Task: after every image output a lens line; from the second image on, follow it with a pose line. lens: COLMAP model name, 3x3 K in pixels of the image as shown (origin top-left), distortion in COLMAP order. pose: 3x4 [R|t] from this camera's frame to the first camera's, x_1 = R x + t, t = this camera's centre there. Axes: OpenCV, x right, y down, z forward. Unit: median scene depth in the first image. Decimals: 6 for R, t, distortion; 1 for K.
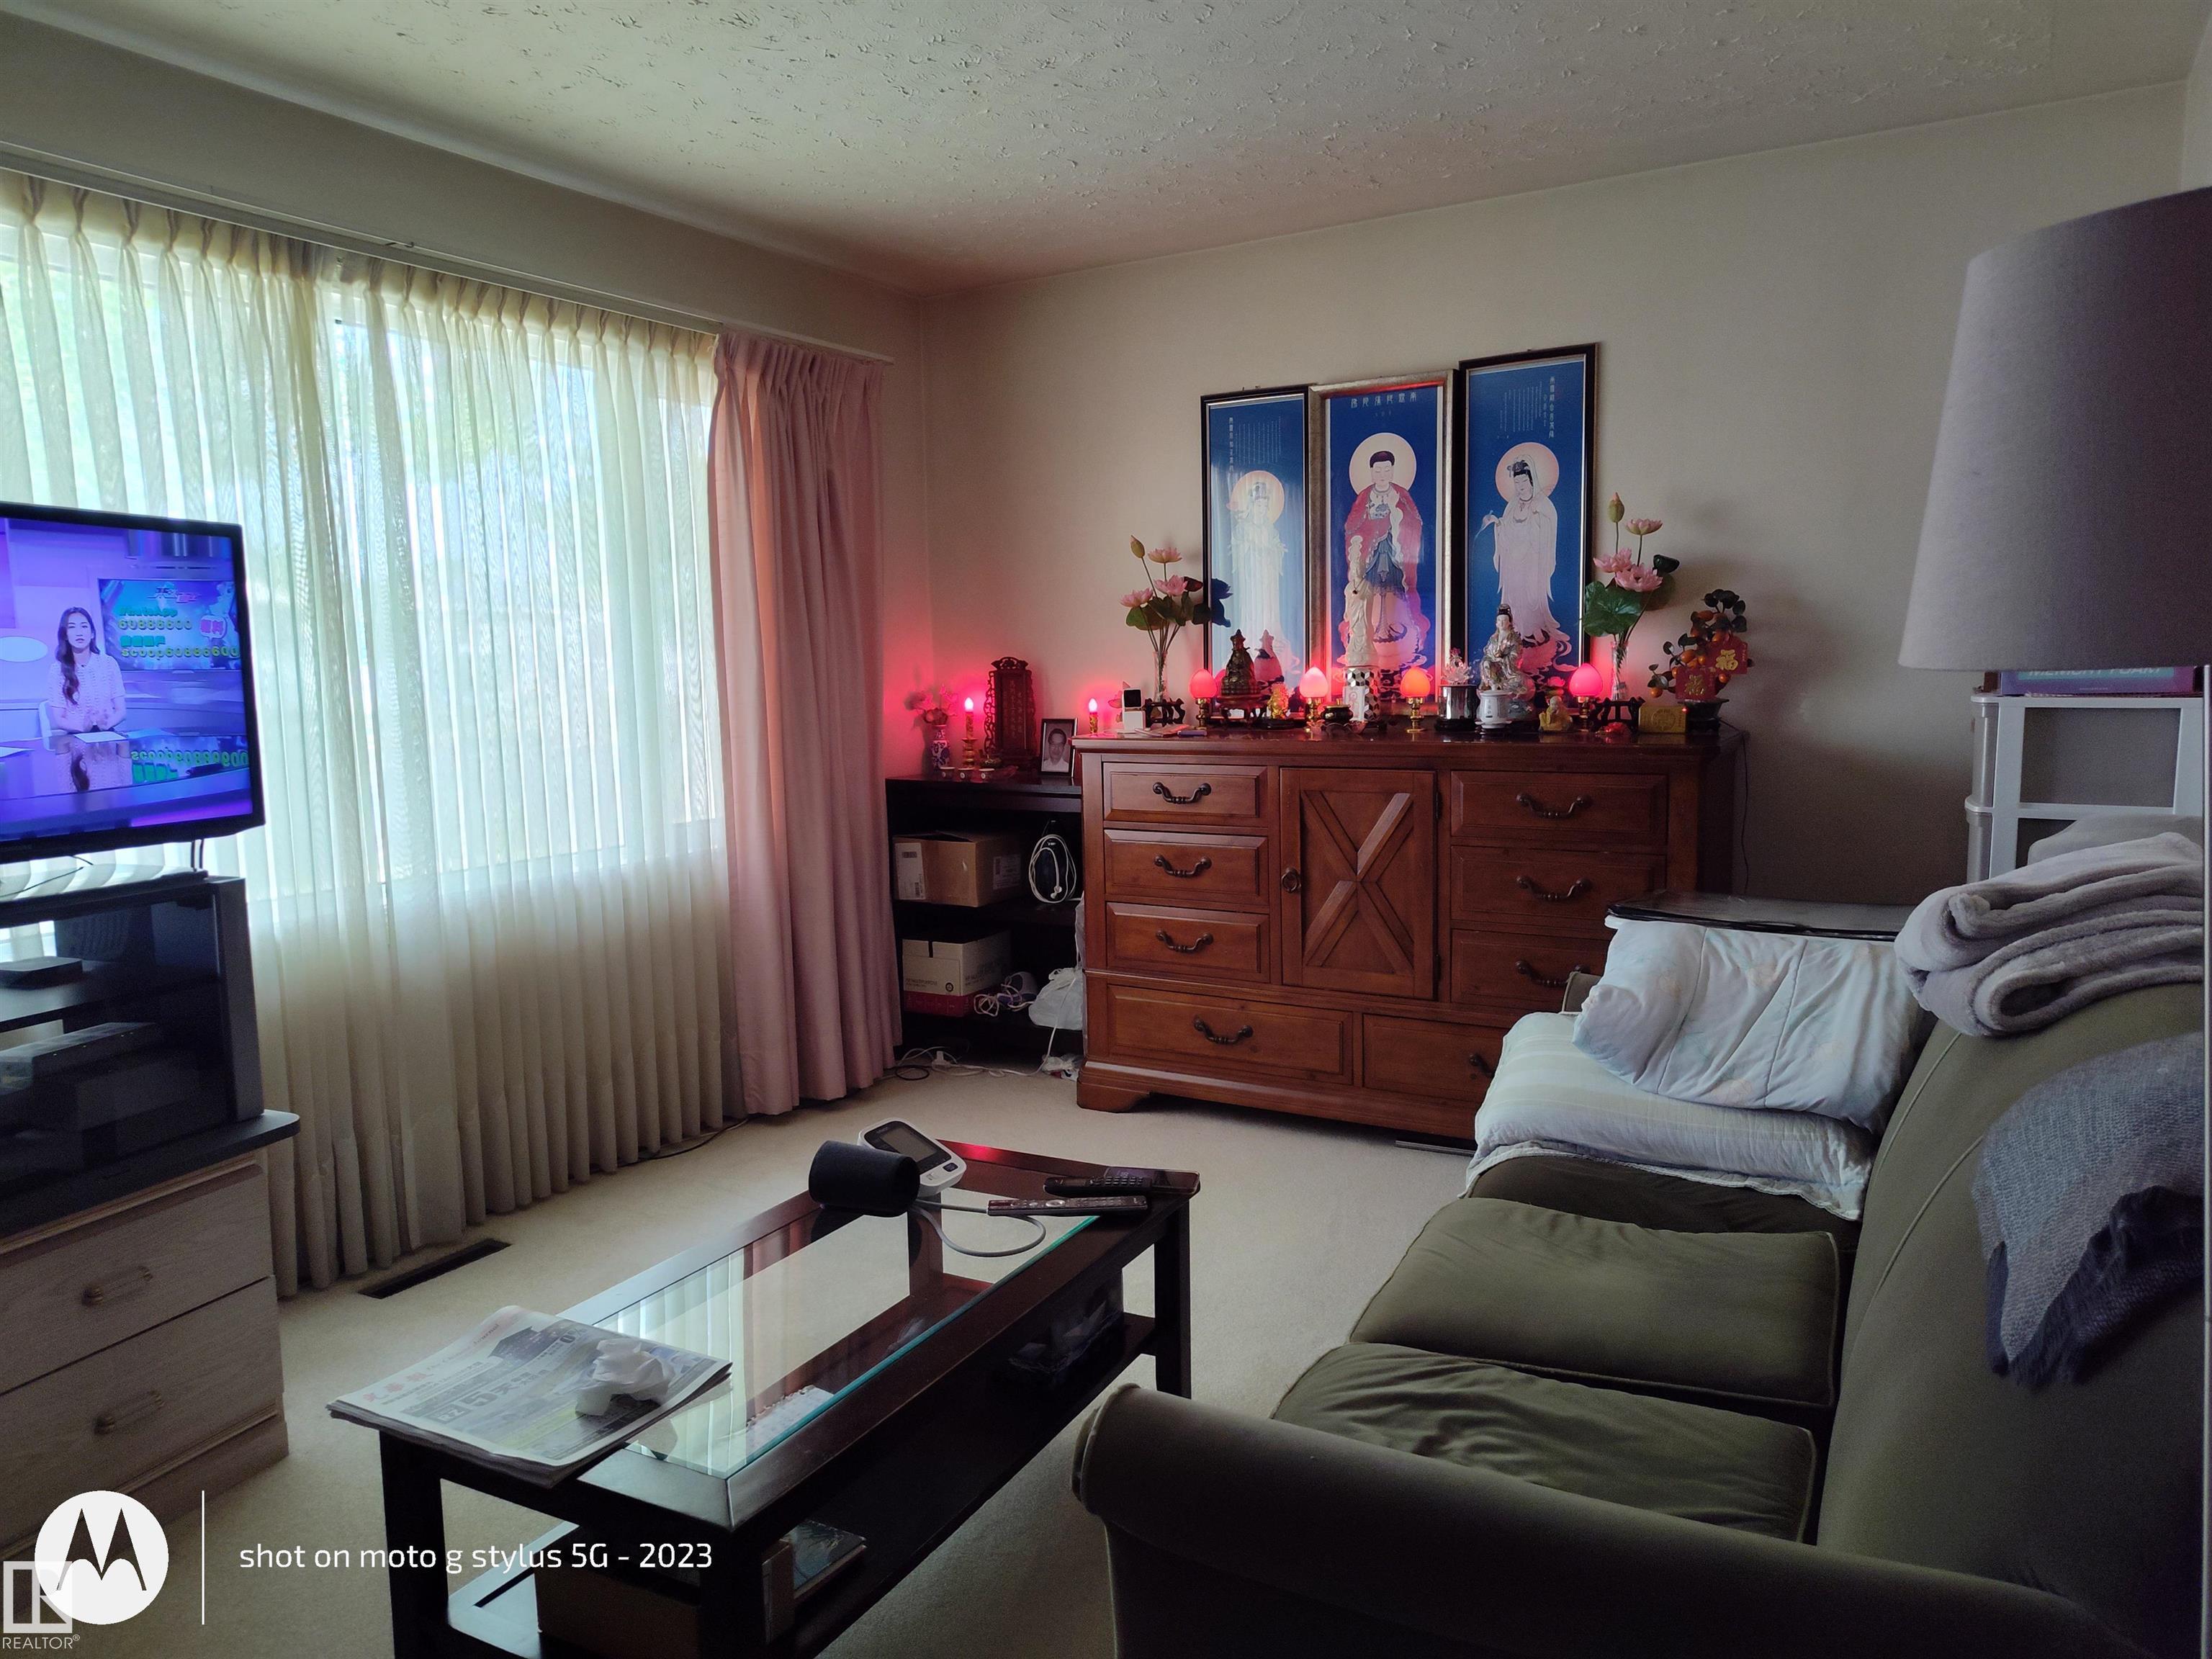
lens RADIAL K [[1497.5, 0, 1107.6], [0, 1497.5, 832.2], [0, 0, 1]] dist [0.035778, -0.034964]
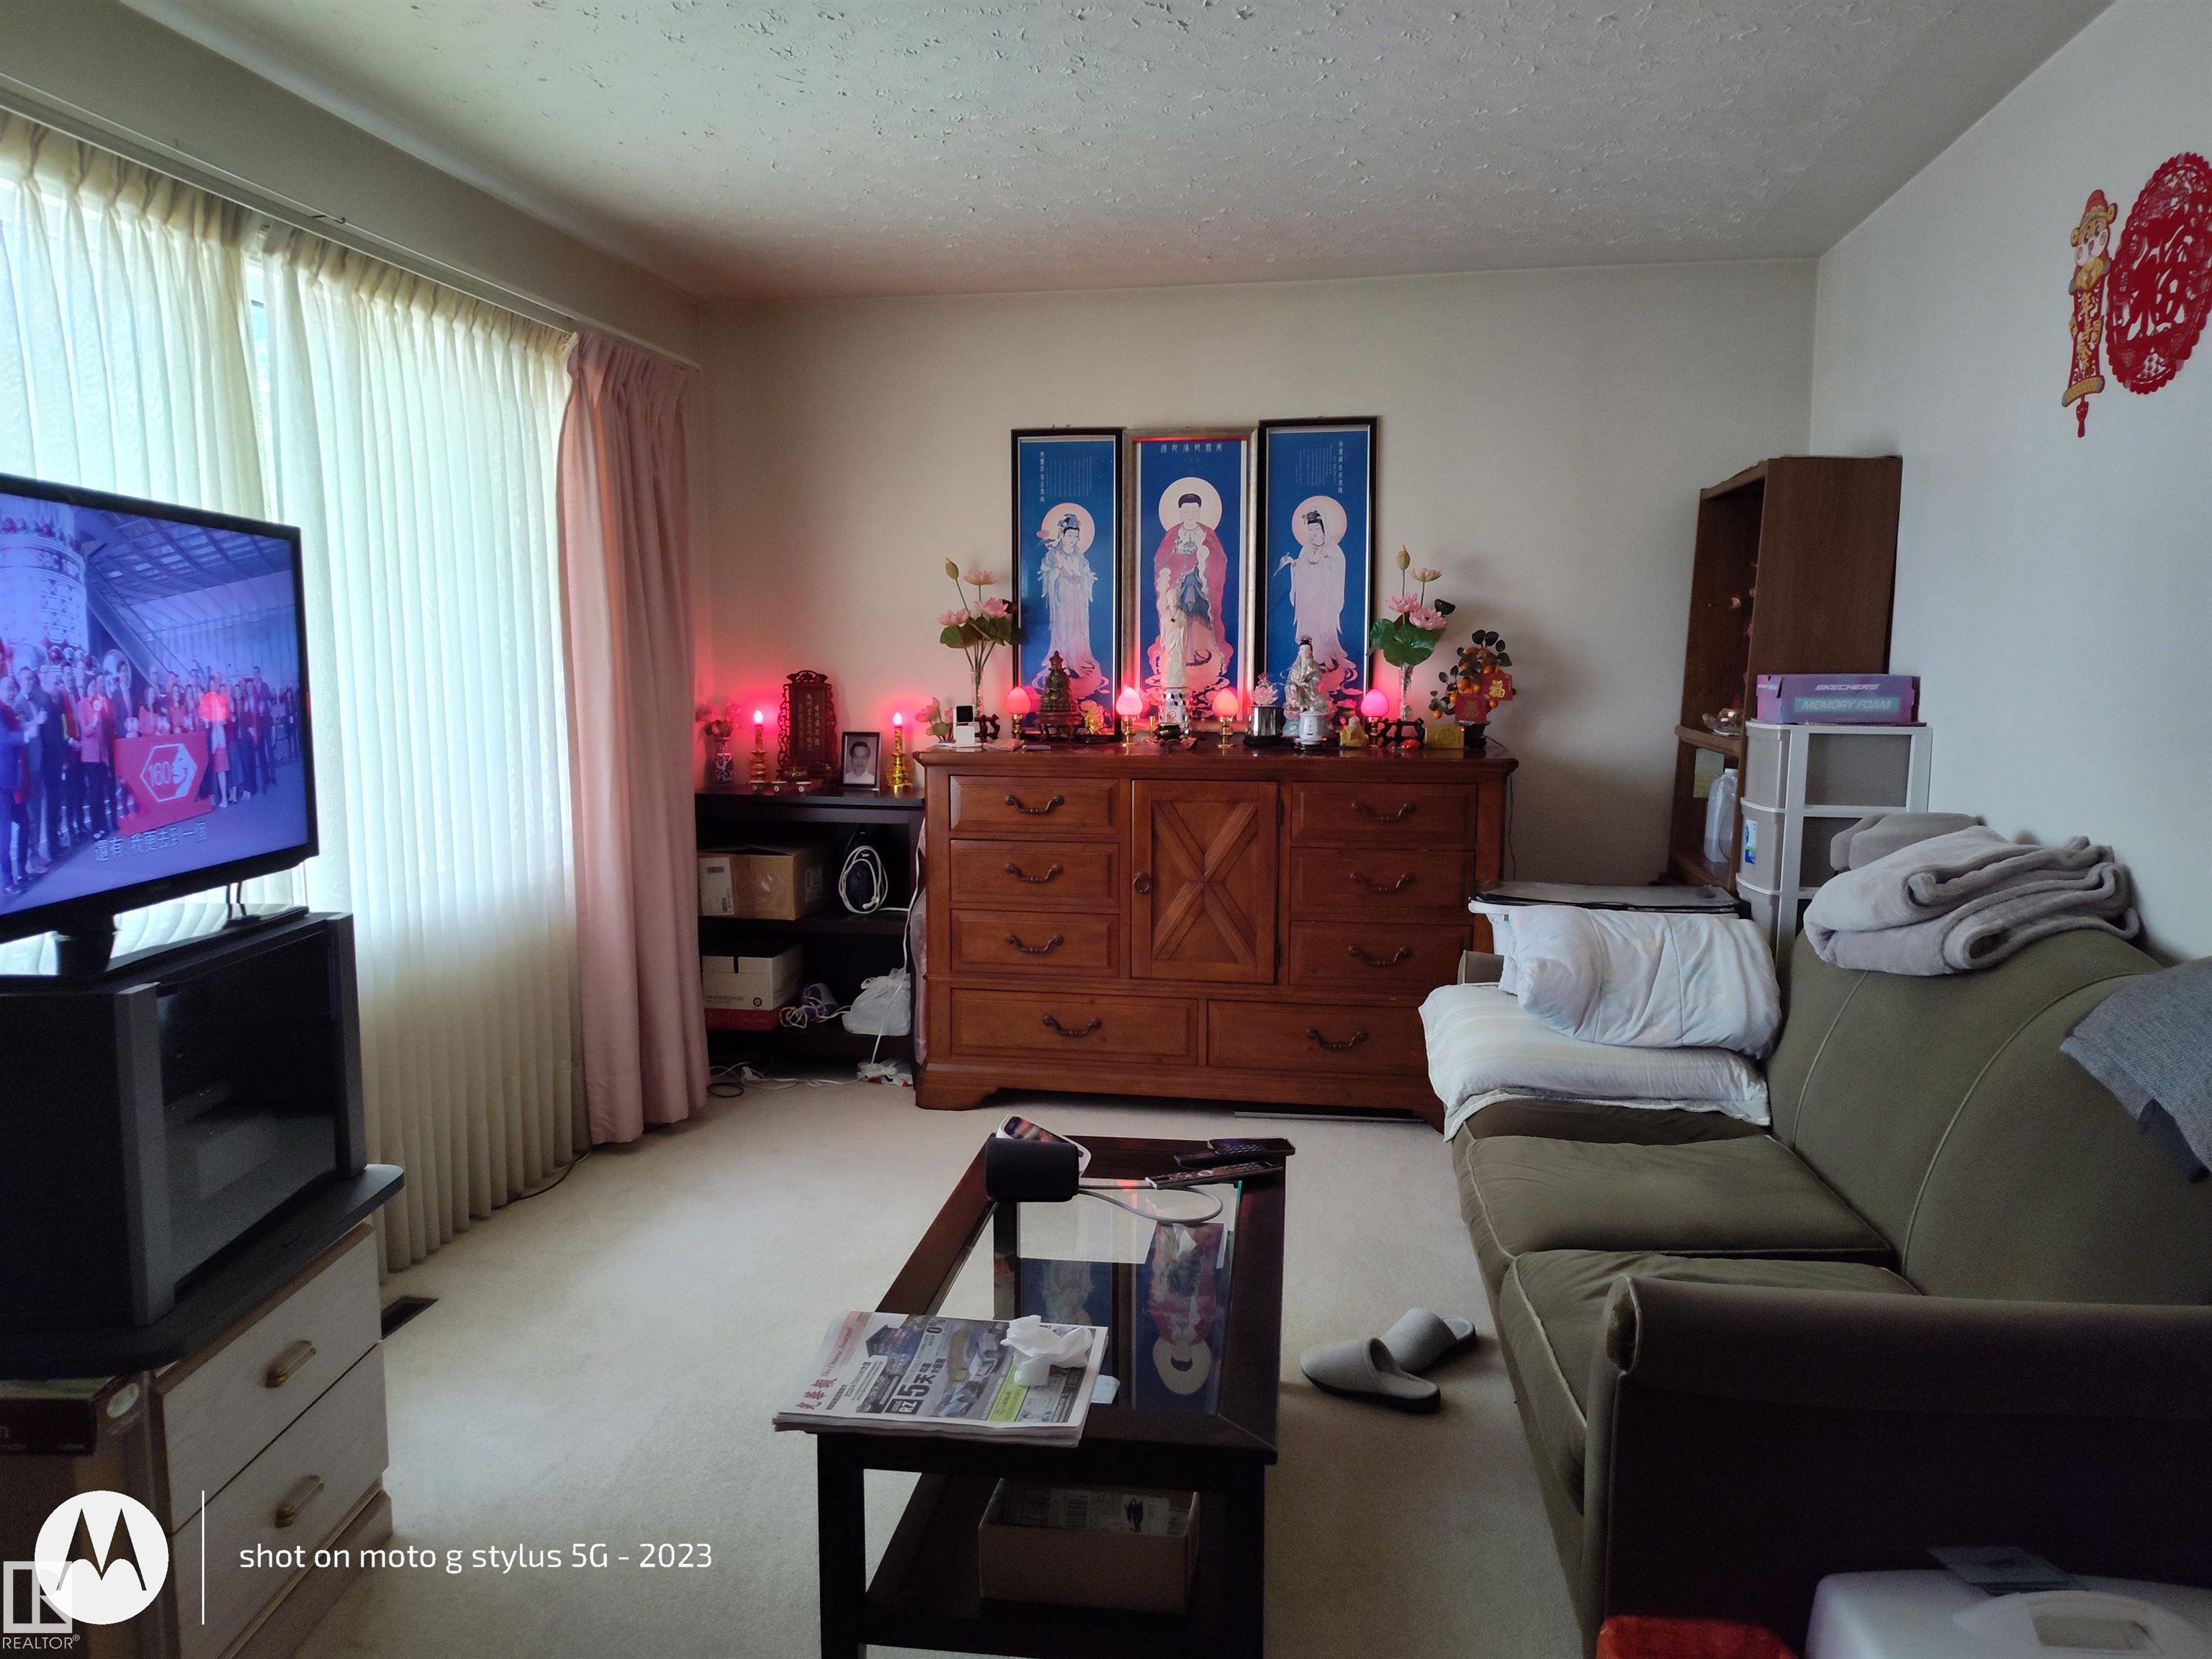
lens RADIAL K [[1497.5, 0, 1107.6], [0, 1497.5, 832.2], [0, 0, 1]] dist [0.035778, -0.034964]
pose [[0.935722, -0.020288, 0.352154, -0.284541], [0.021139, 0.999776, 0.001428, -0.006716], [-0.352103, 0.006108, 0.935941, -0.016420]]
